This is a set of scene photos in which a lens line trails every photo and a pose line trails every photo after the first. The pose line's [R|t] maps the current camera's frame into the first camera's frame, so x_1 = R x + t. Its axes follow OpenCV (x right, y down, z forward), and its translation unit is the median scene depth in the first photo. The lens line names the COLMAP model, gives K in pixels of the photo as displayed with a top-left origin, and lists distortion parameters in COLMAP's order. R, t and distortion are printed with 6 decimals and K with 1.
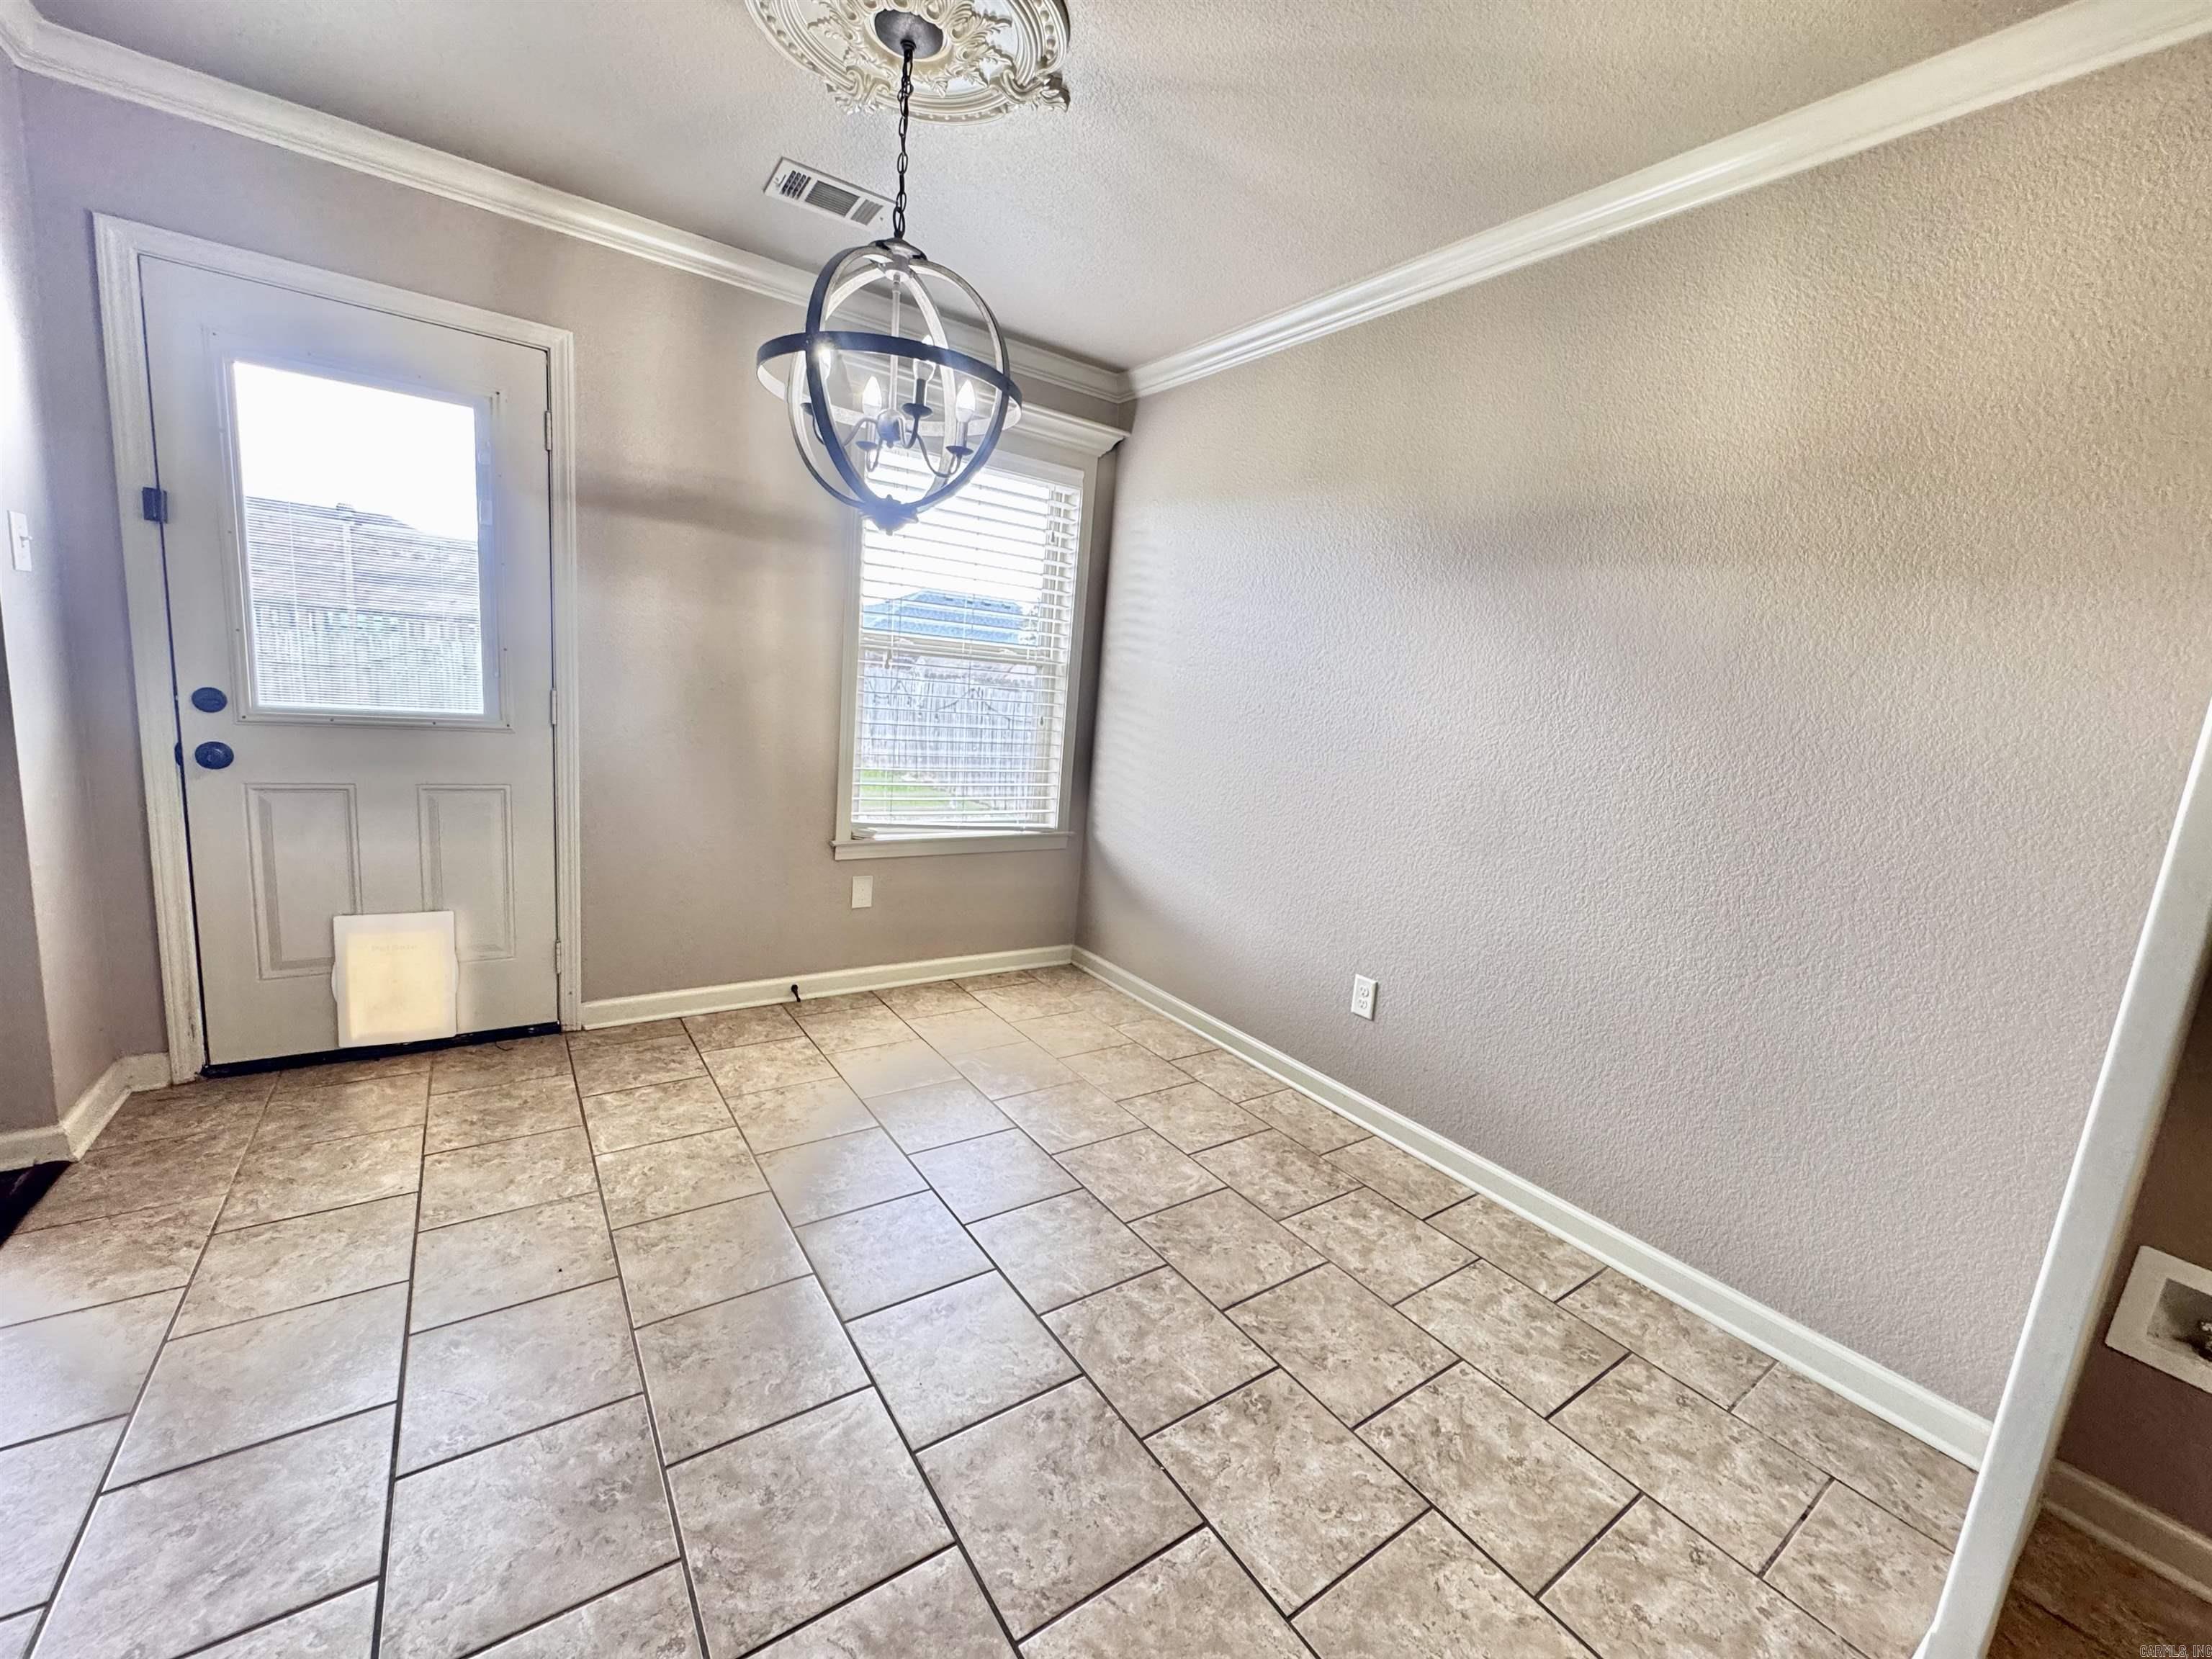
lens RADIAL K [[882.7, 0, 1104.4], [0, 882.7, 829.9], [0, 0, 1]] dist [-0.004288, 0.000396]
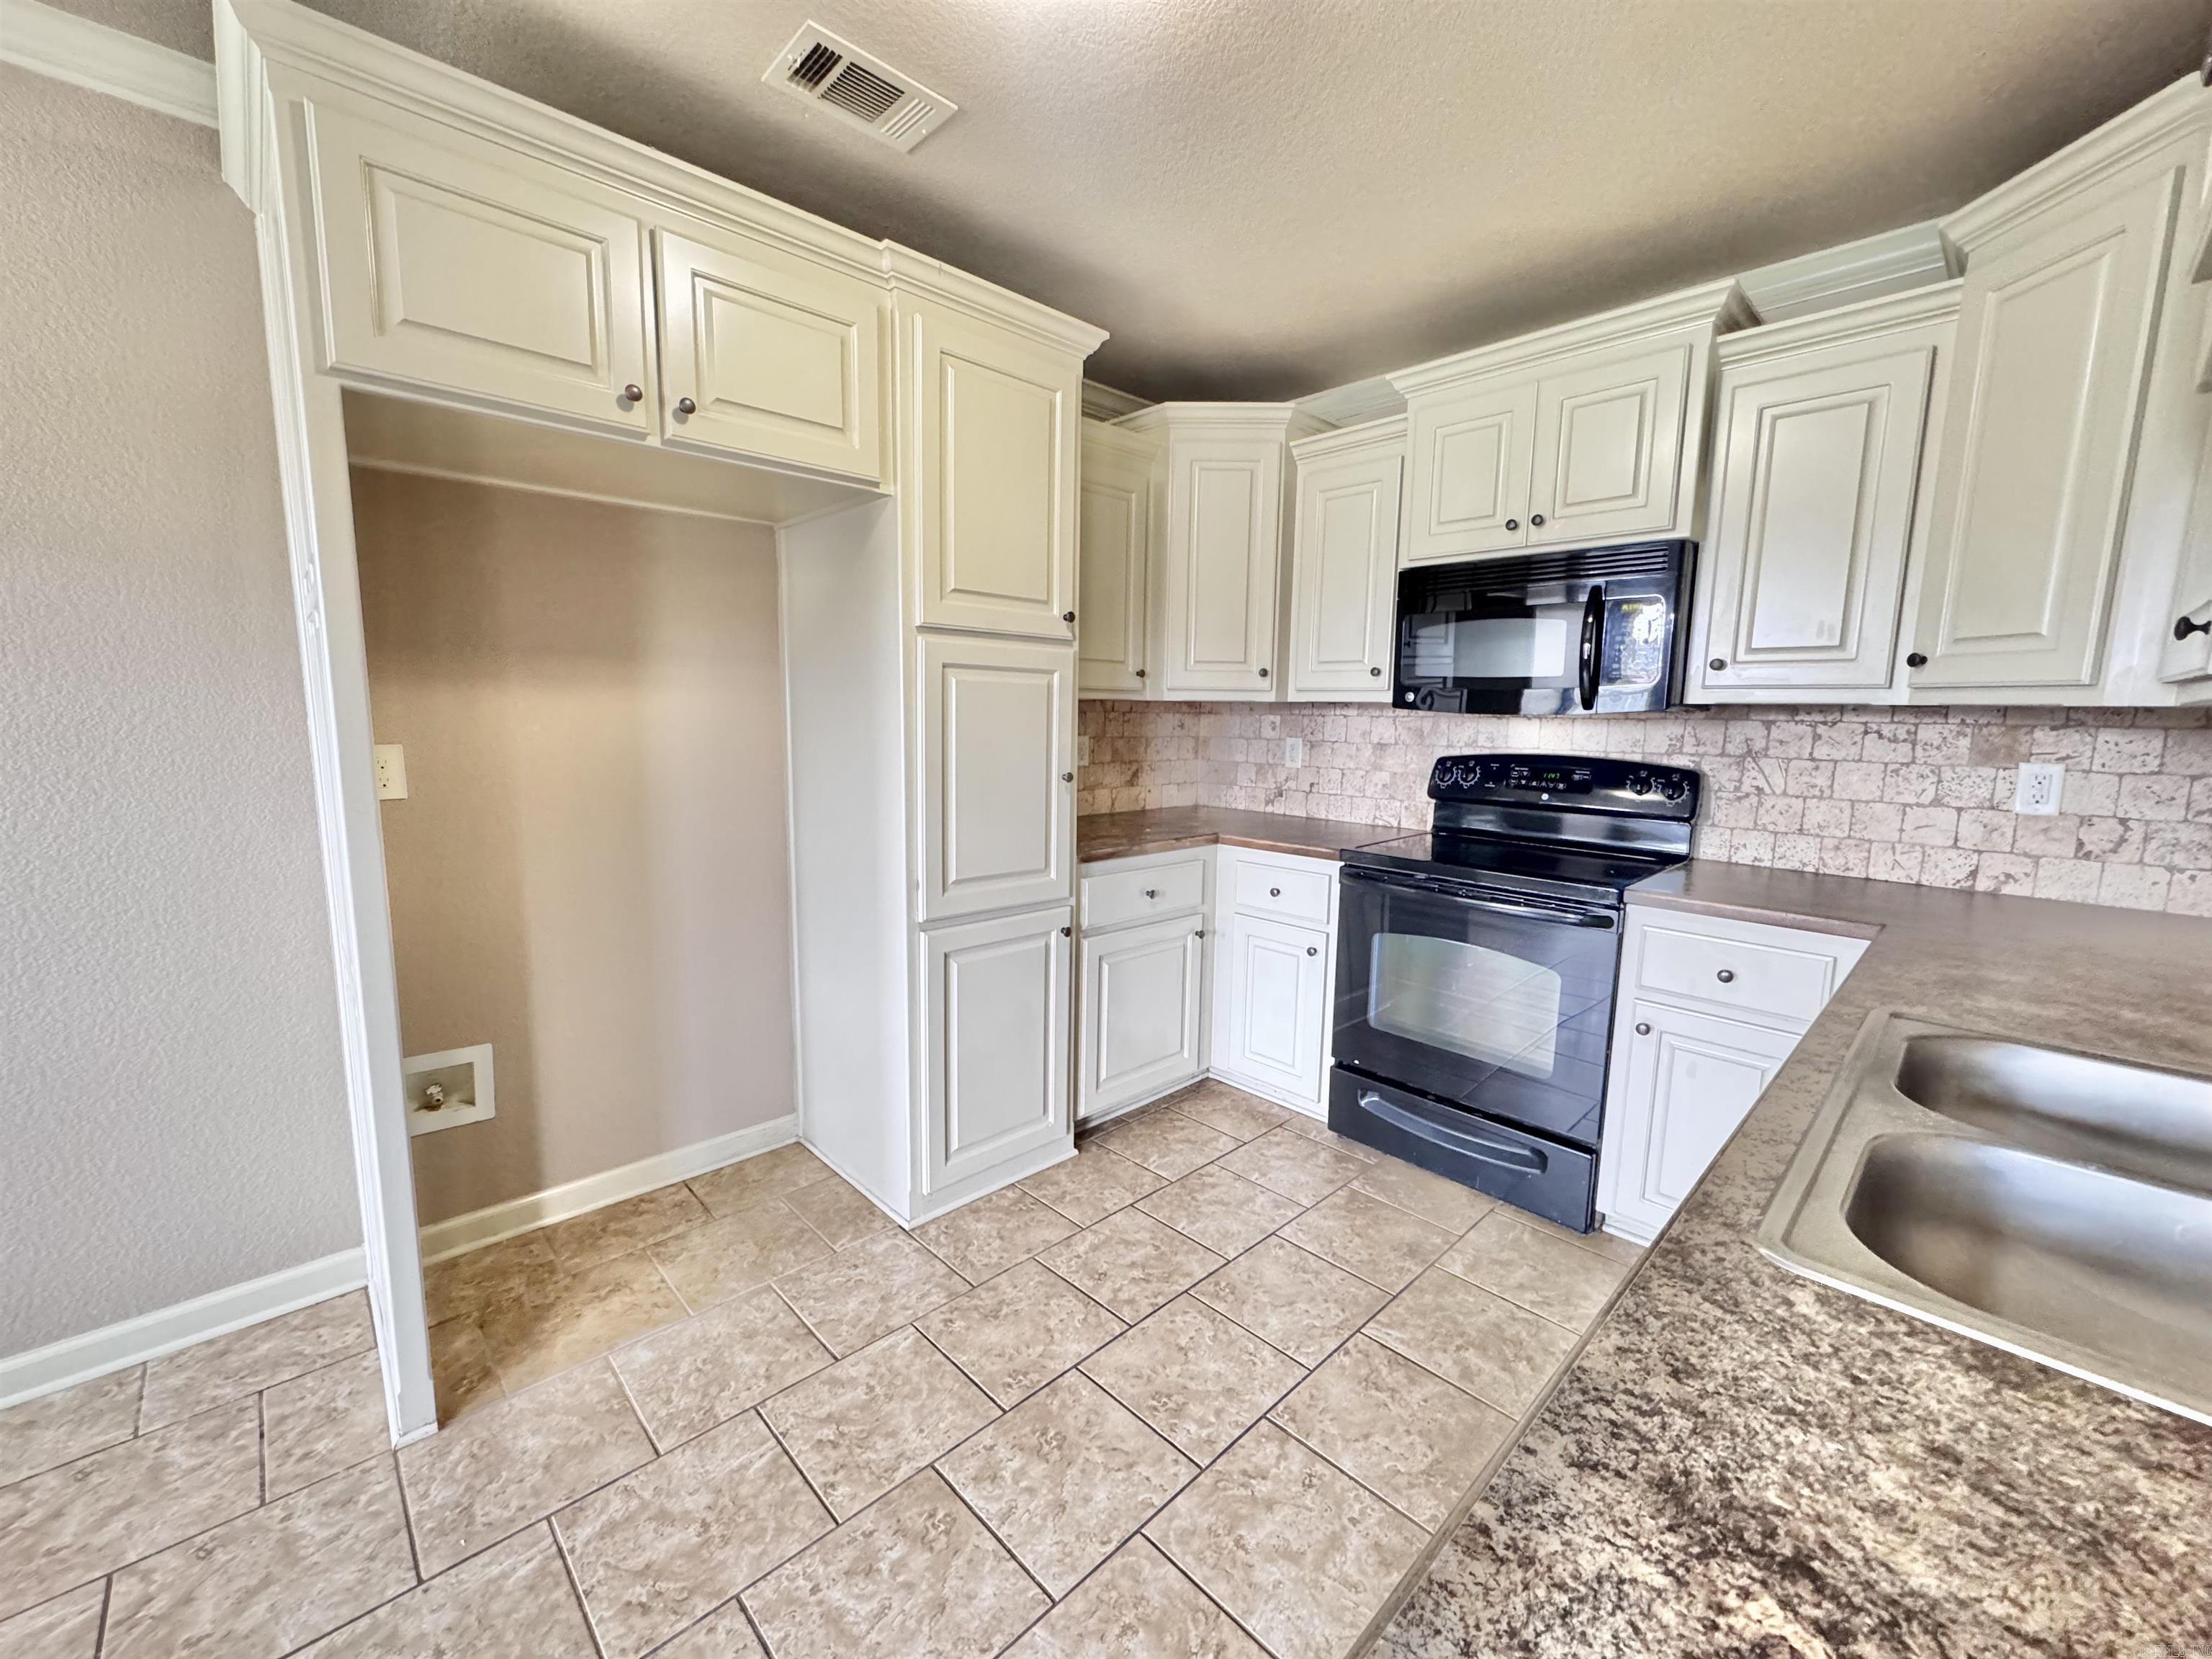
lens RADIAL K [[882.7, 0, 1107.0], [0, 882.7, 832.1], [0, 0, 1]] dist [-0.004288, 0.000396]
pose [[-0.149102, -0.223571, 0.963216, -0.147787], [0.136445, 0.960134, 0.243977, -0.036525], [-0.979363, 0.167803, -0.112653, -0.018270]]
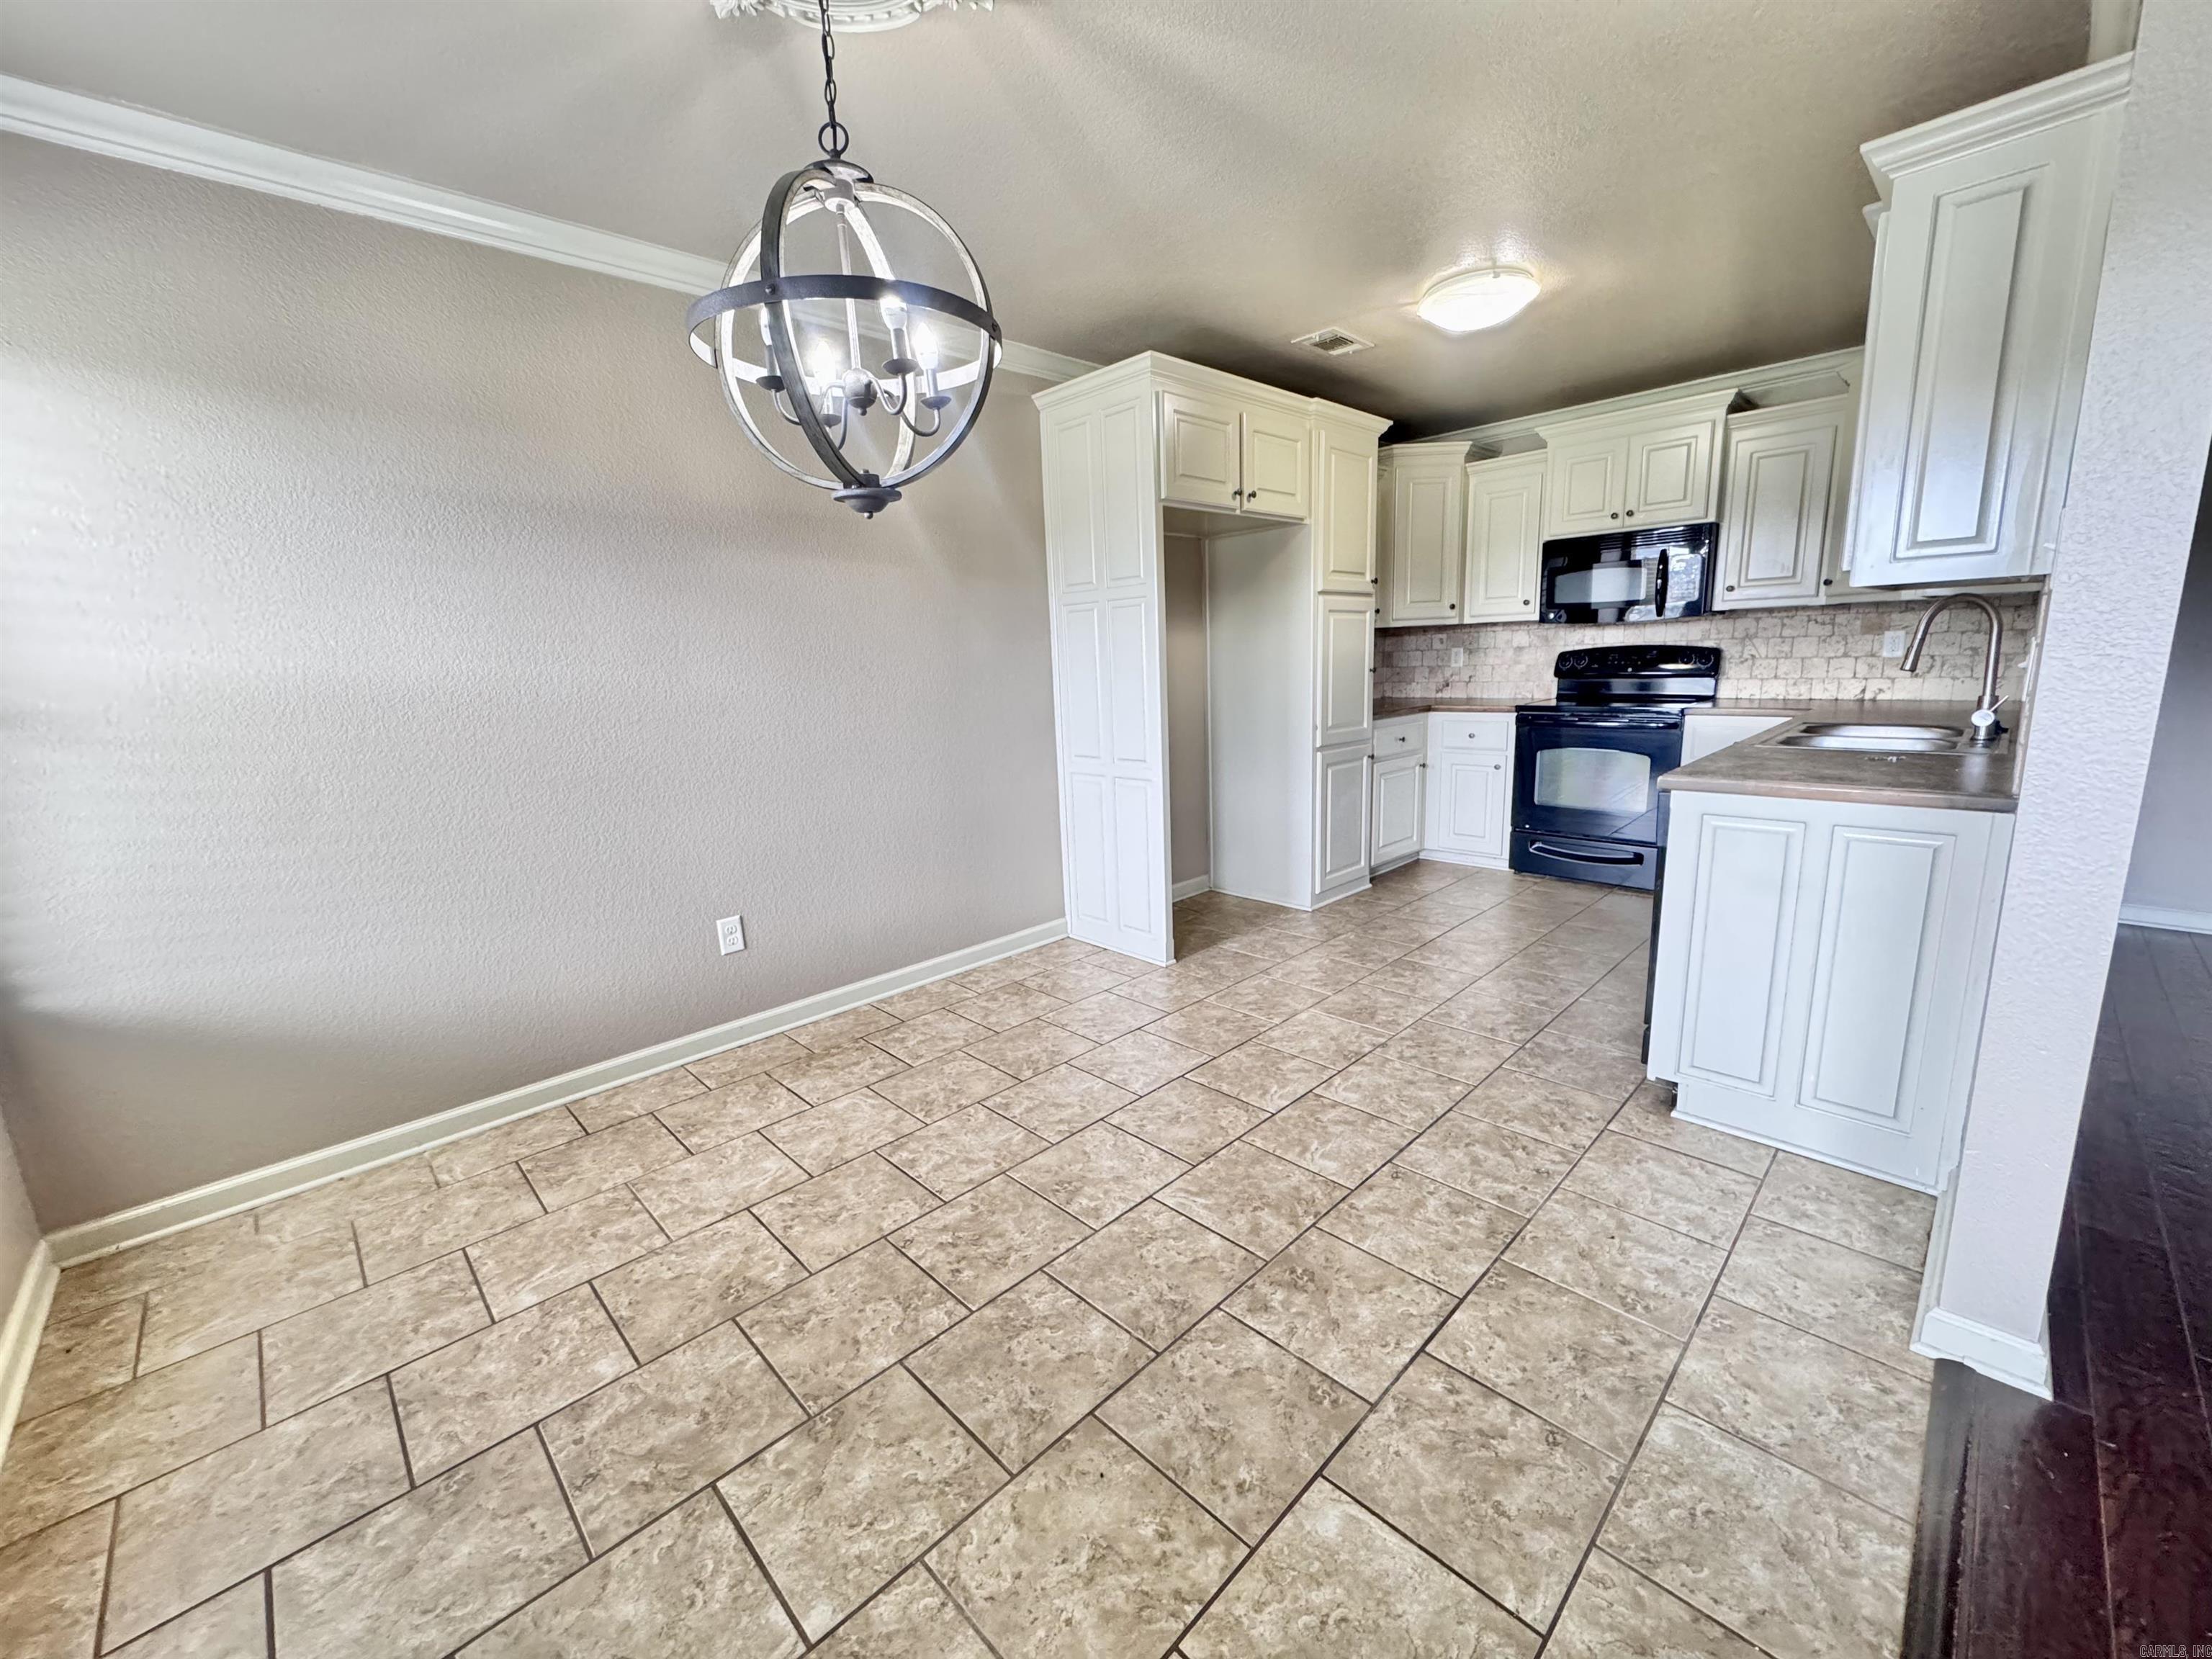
lens RADIAL K [[882.7, 0, 1106.7], [0, 882.7, 830.8], [0, 0, 1]] dist [-0.004288, 0.000396]
pose [[-0.164256, -0.270151, 0.948703, -0.892690], [0.187903, 0.935586, 0.298949, -0.196187], [-0.968355, 0.227369, -0.102913, 0.701823]]
